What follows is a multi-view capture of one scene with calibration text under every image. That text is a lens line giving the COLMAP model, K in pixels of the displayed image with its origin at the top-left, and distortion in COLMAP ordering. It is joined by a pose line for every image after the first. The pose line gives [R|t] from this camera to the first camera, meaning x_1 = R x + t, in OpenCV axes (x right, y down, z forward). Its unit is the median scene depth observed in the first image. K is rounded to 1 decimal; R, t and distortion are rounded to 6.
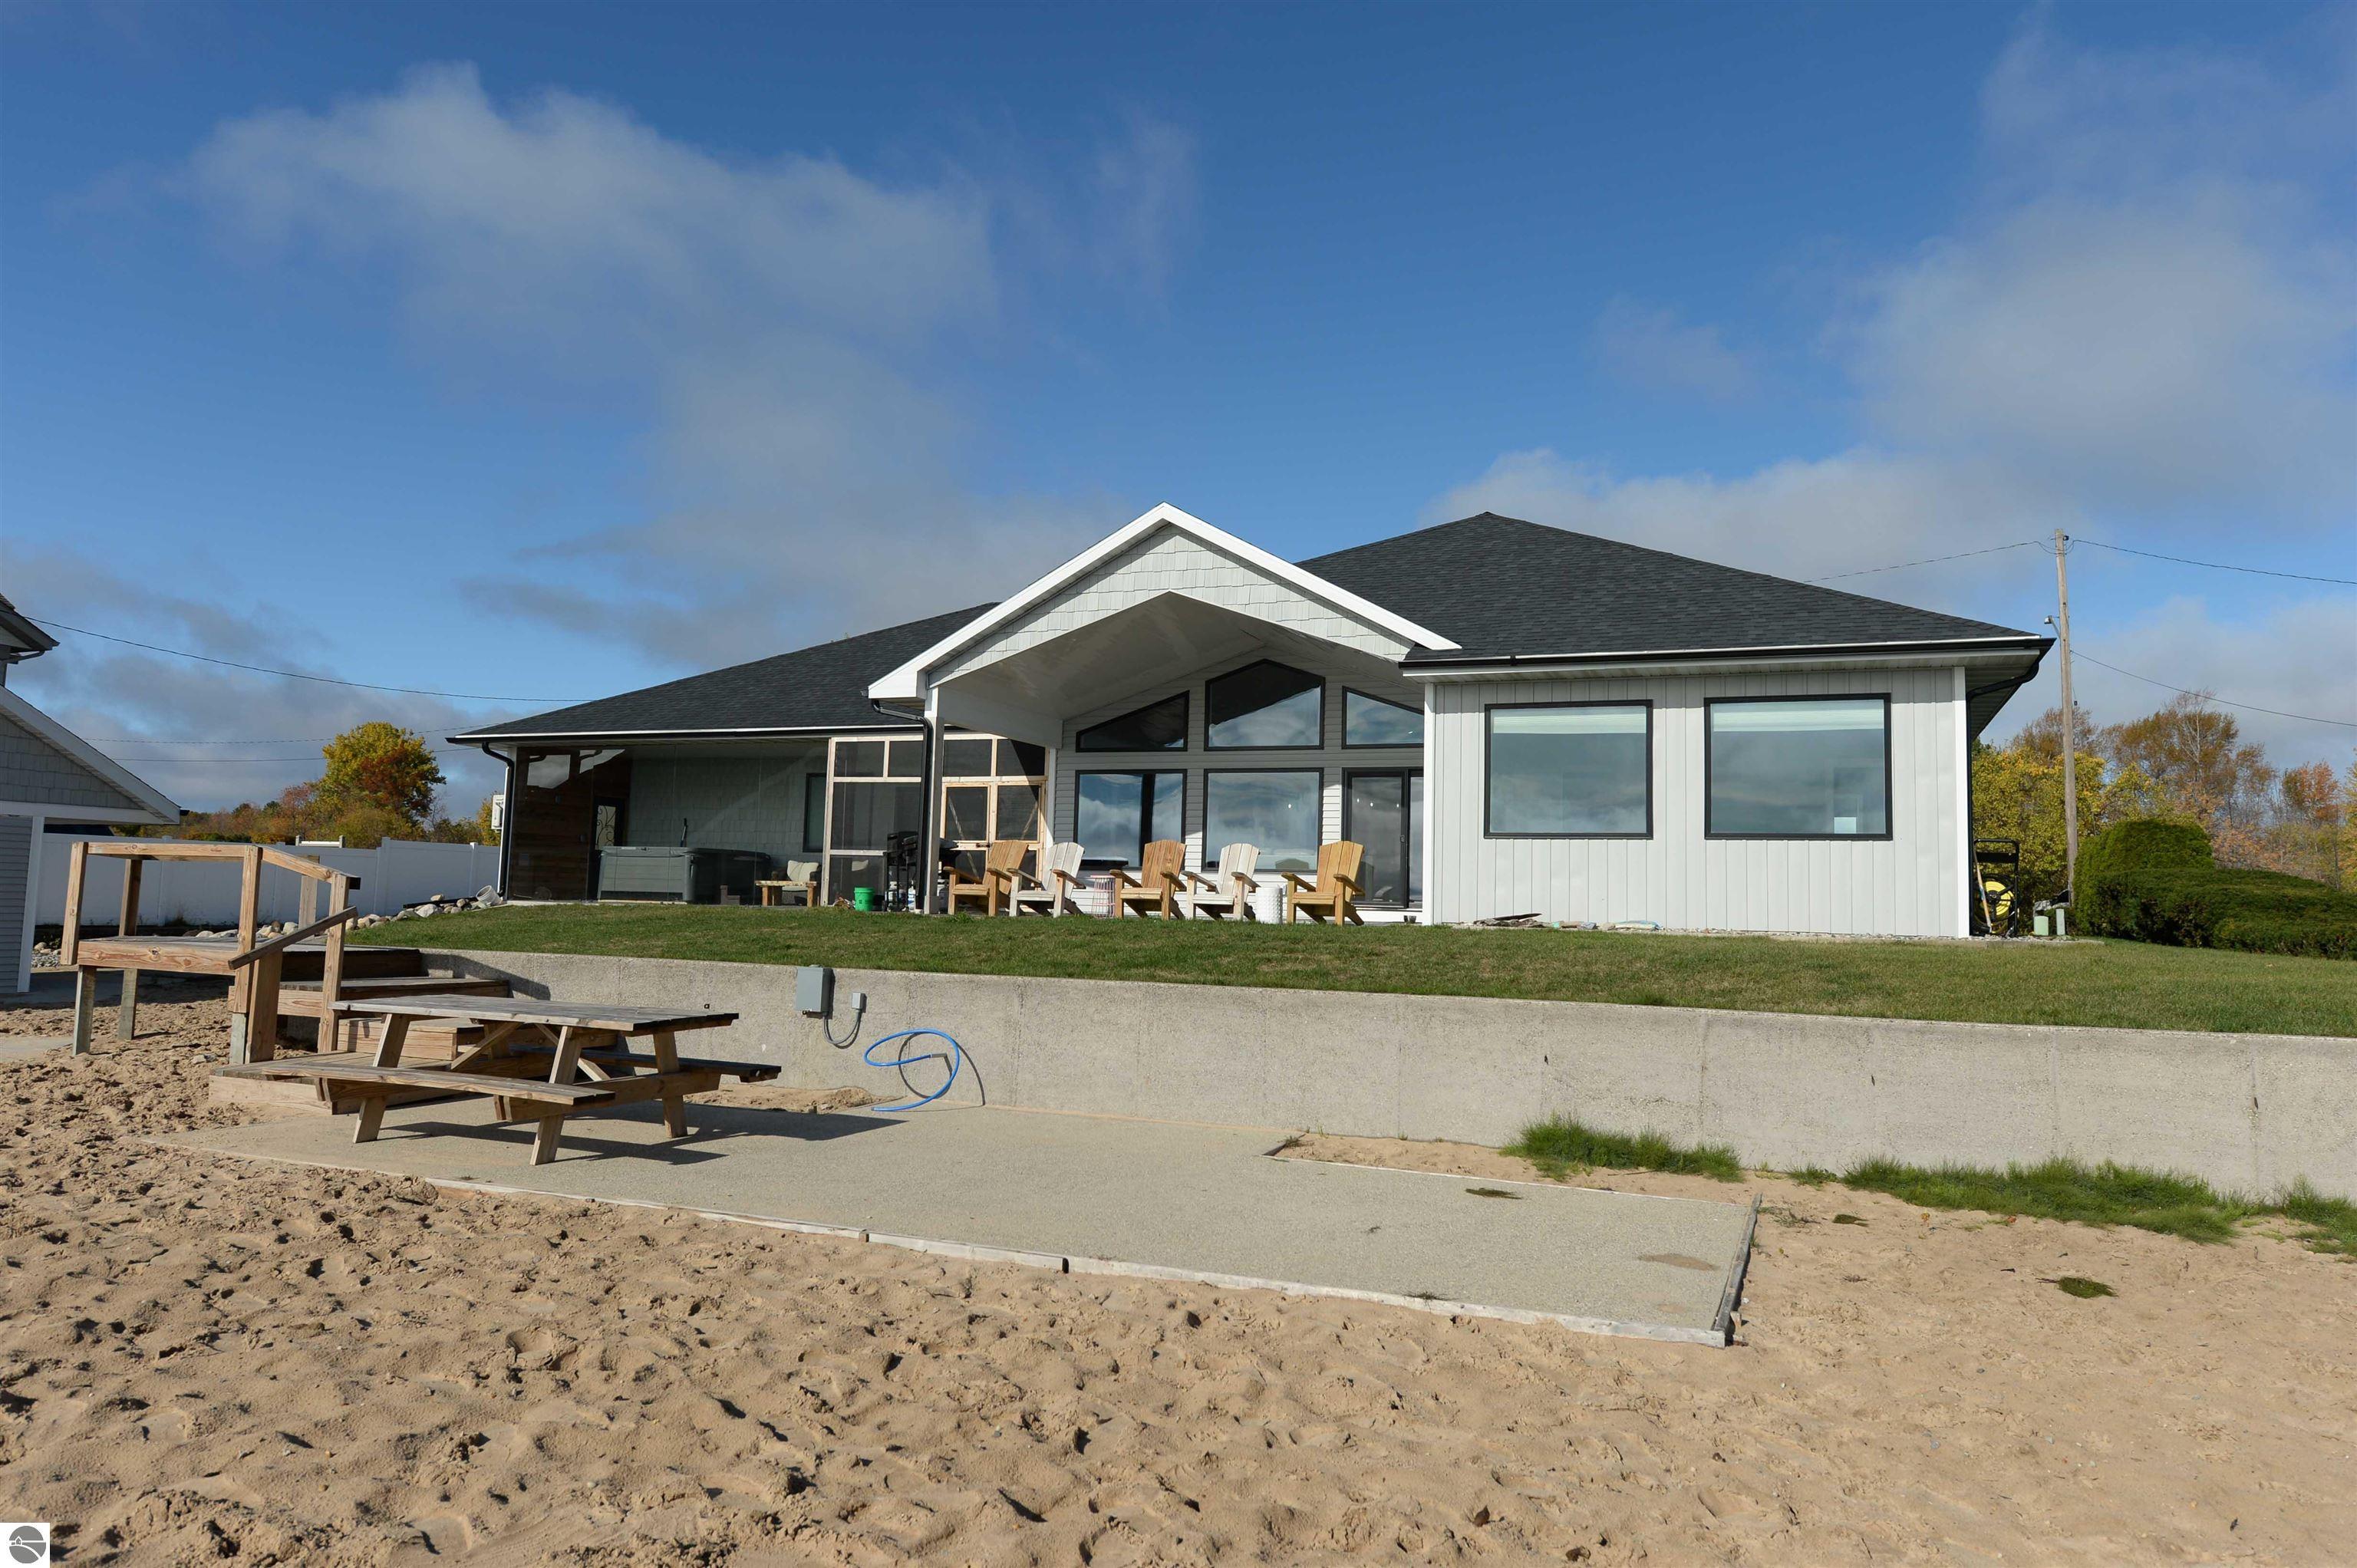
lens RADIAL K [[1467.2, 0, 1178.5], [0, 1467.2, 784.0], [0, 0, 1]] dist [-0.000152, 0.000064]
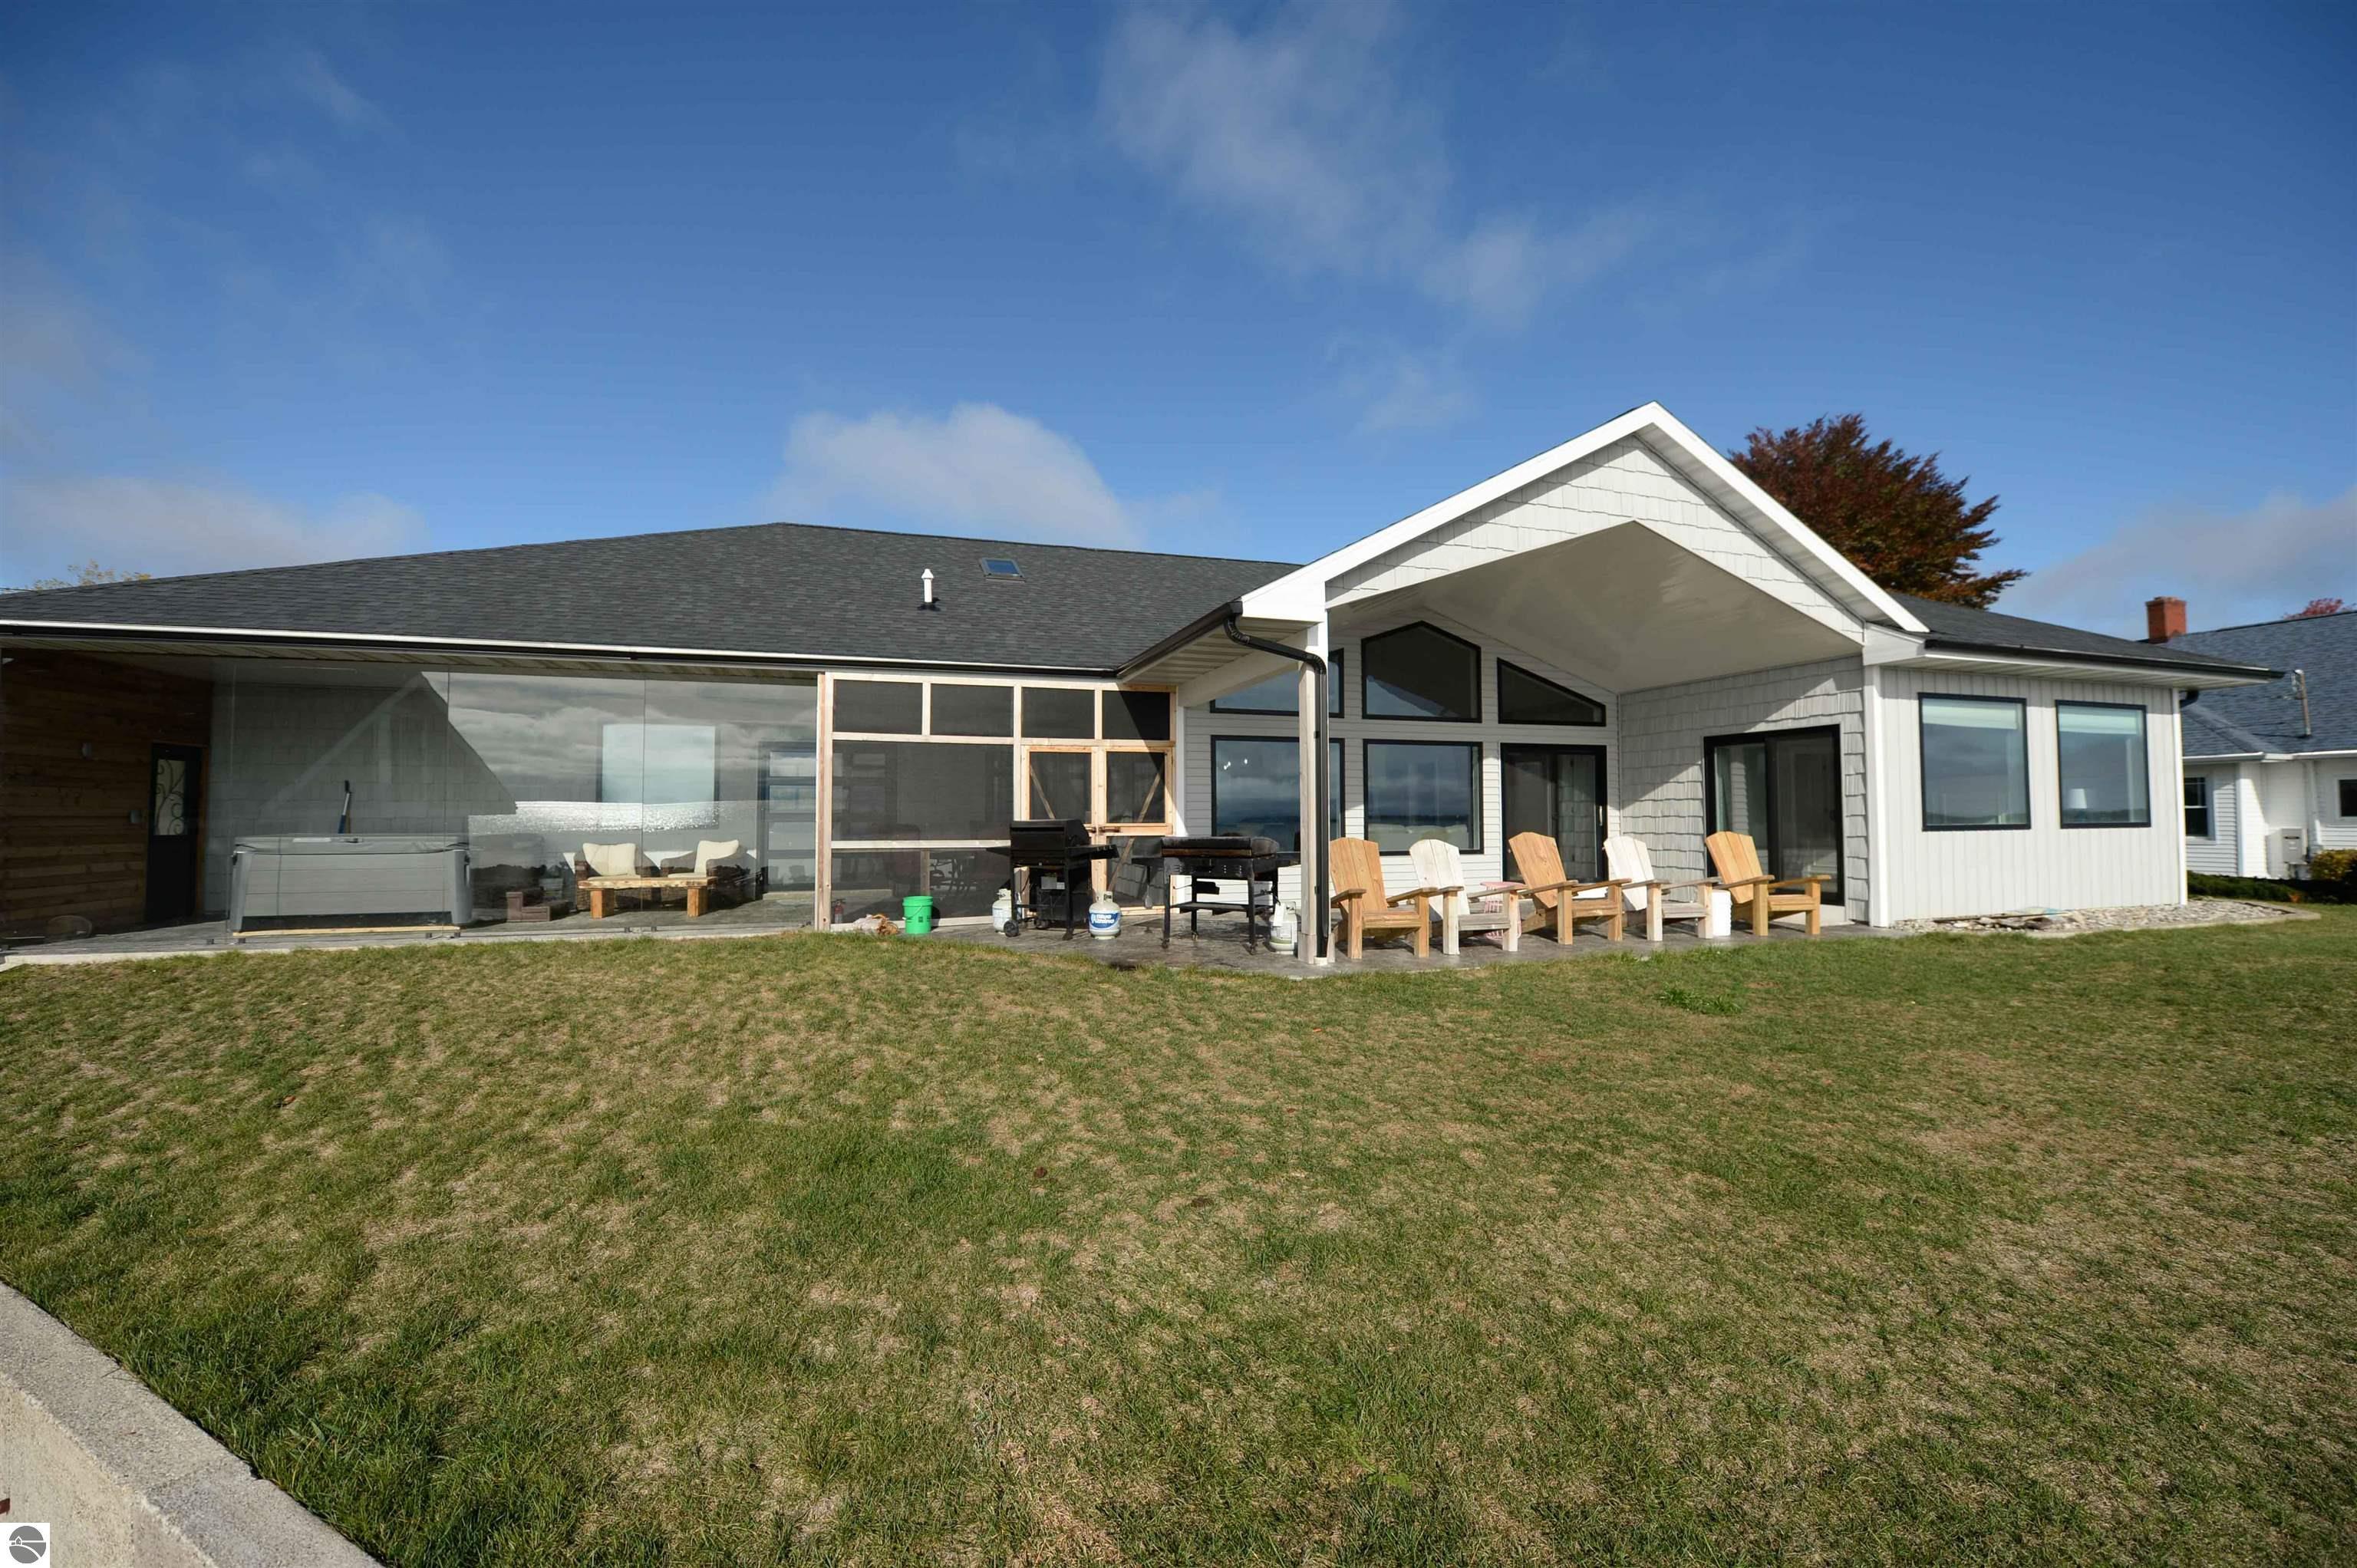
lens RADIAL K [[933.6, 0, 1178.5], [0, 933.6, 784.0], [0, 0, 1]] dist [-0.027407, -0.000278]
pose [[0.778465, -0.006477, 0.627655, -0.472559], [-0.028875, 0.998519, 0.046117, -0.006501], [-0.627024, -0.054024, 0.777125, 0.715066]]
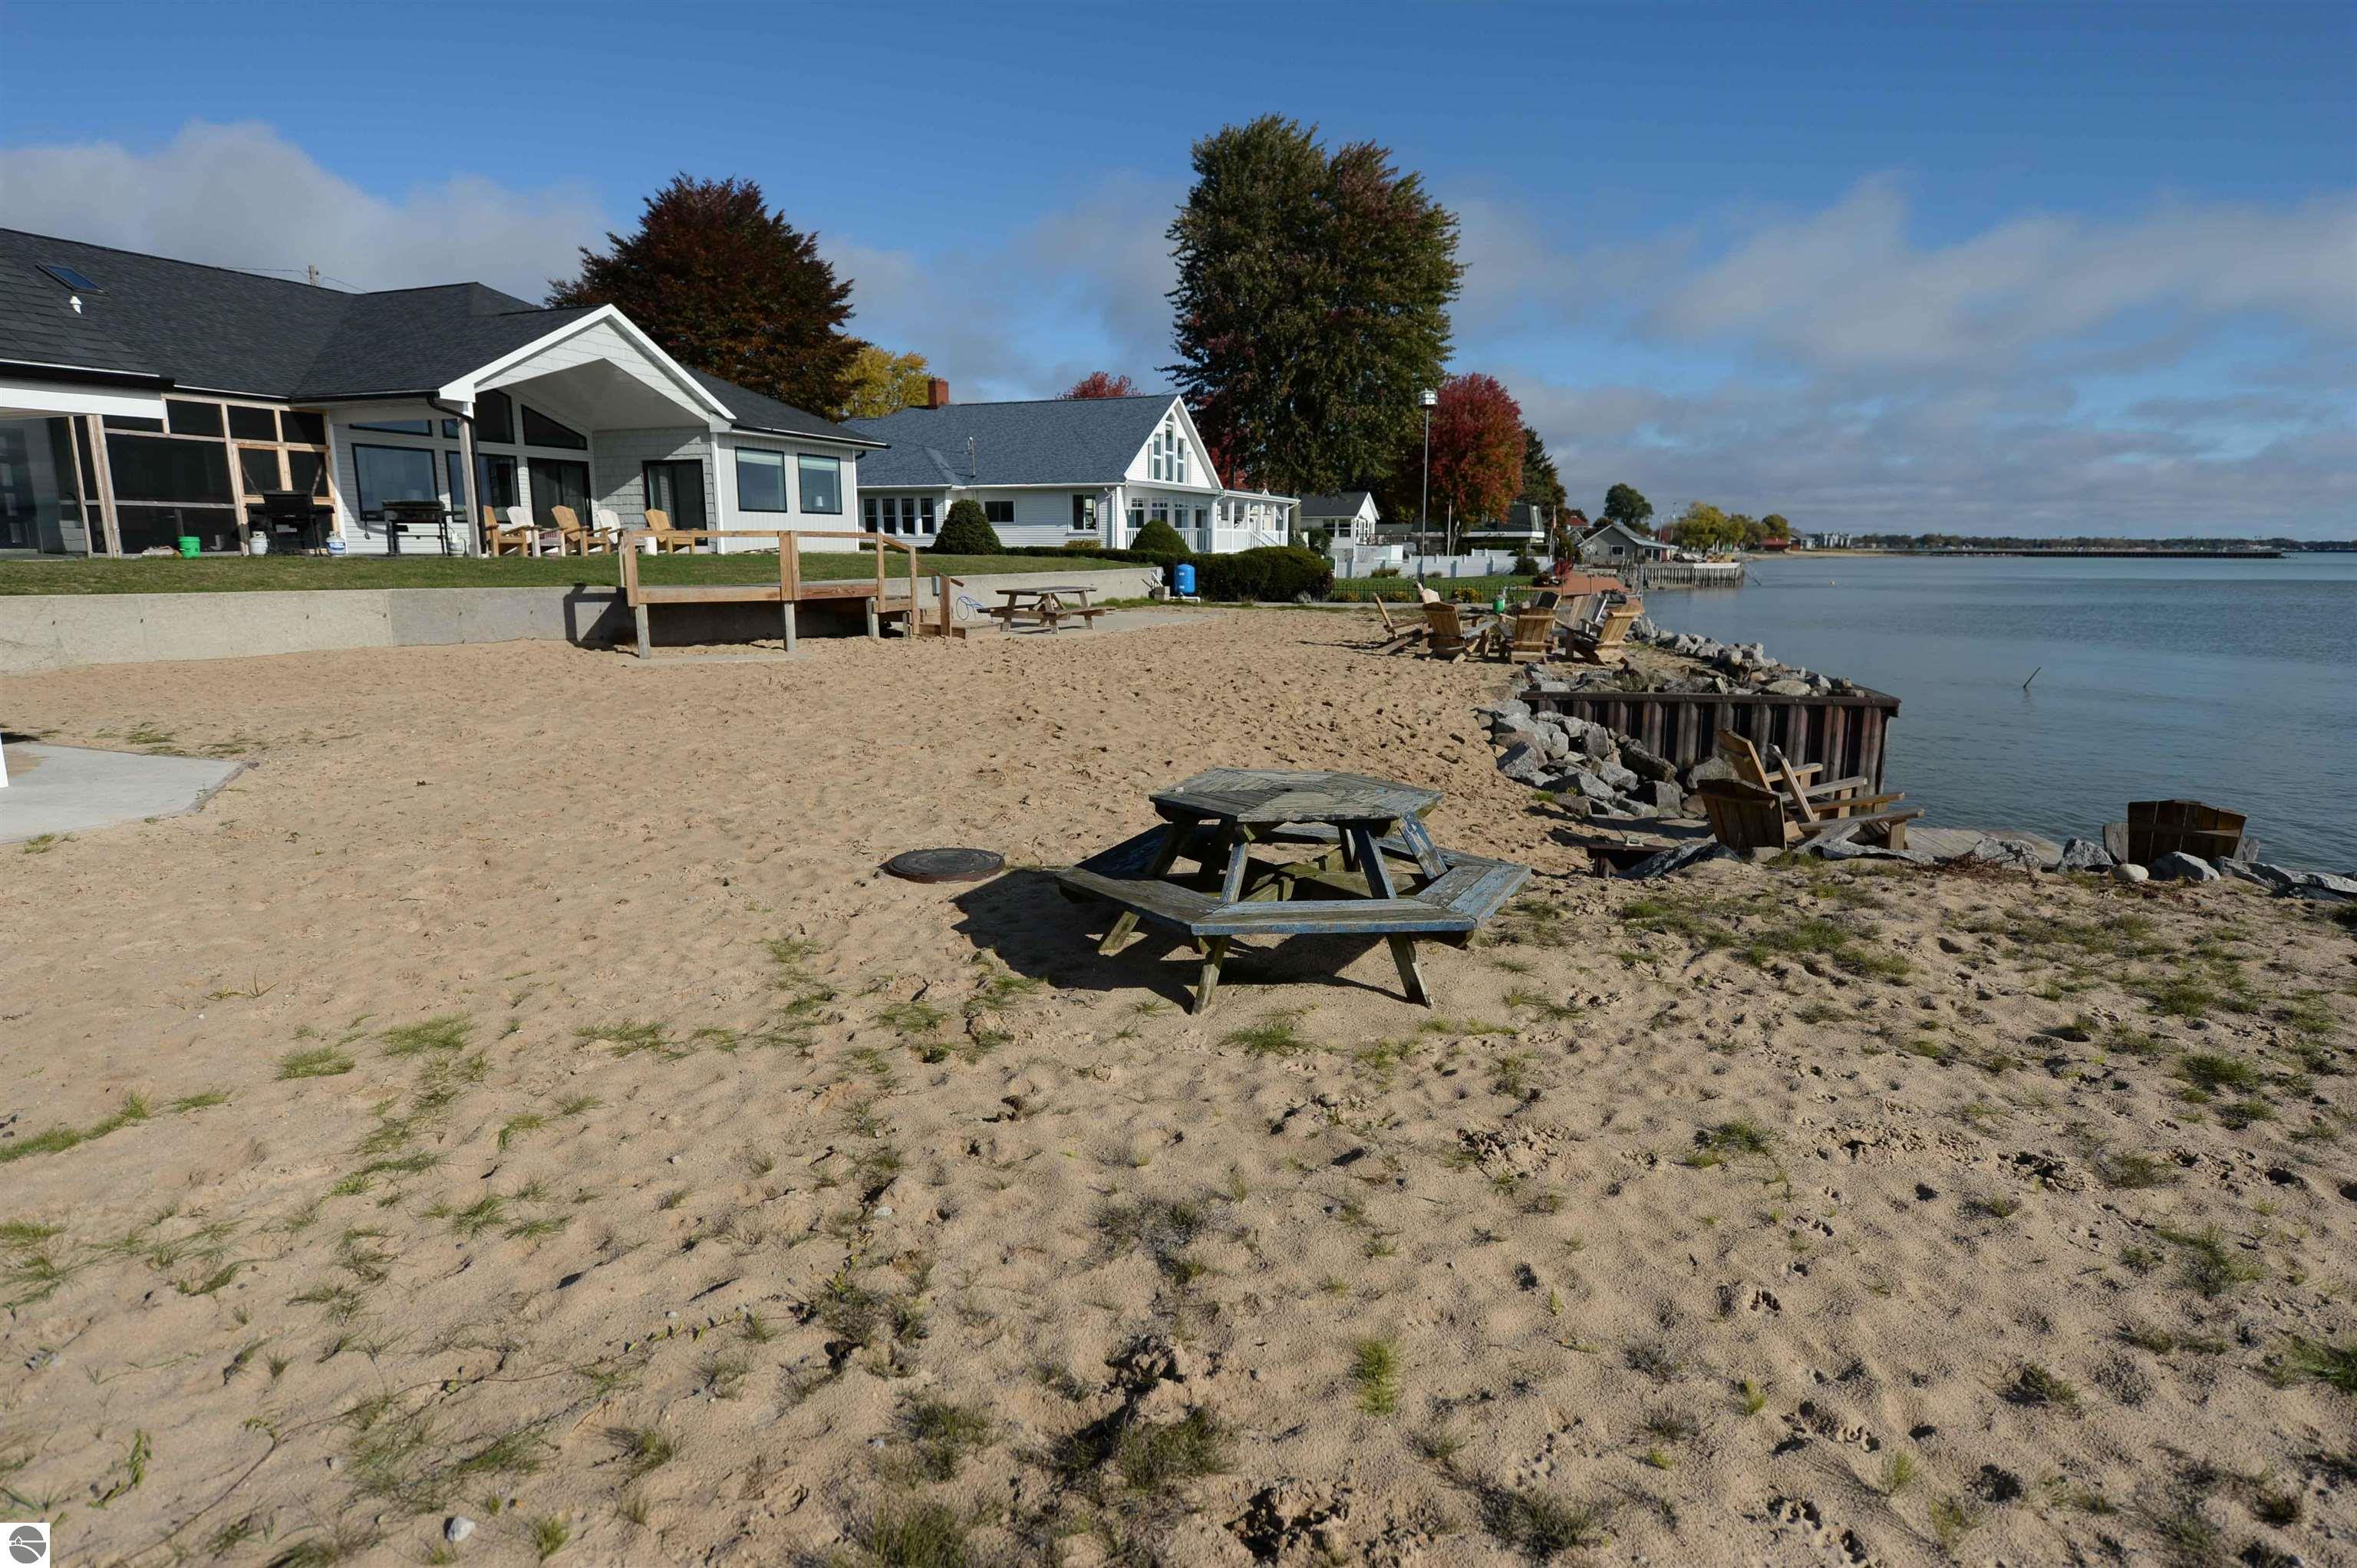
lens RADIAL K [[1245.5, 0, 1175.2], [0, 1245.5, 782.6], [0, 0, 1]] dist [-0.005185, -0.001900]
pose [[-0.008647, -0.211195, 0.977406, -1.426525], [-0.083516, 0.974180, 0.209759, -0.009228], [-0.996469, -0.079816, -0.026062, 0.319426]]
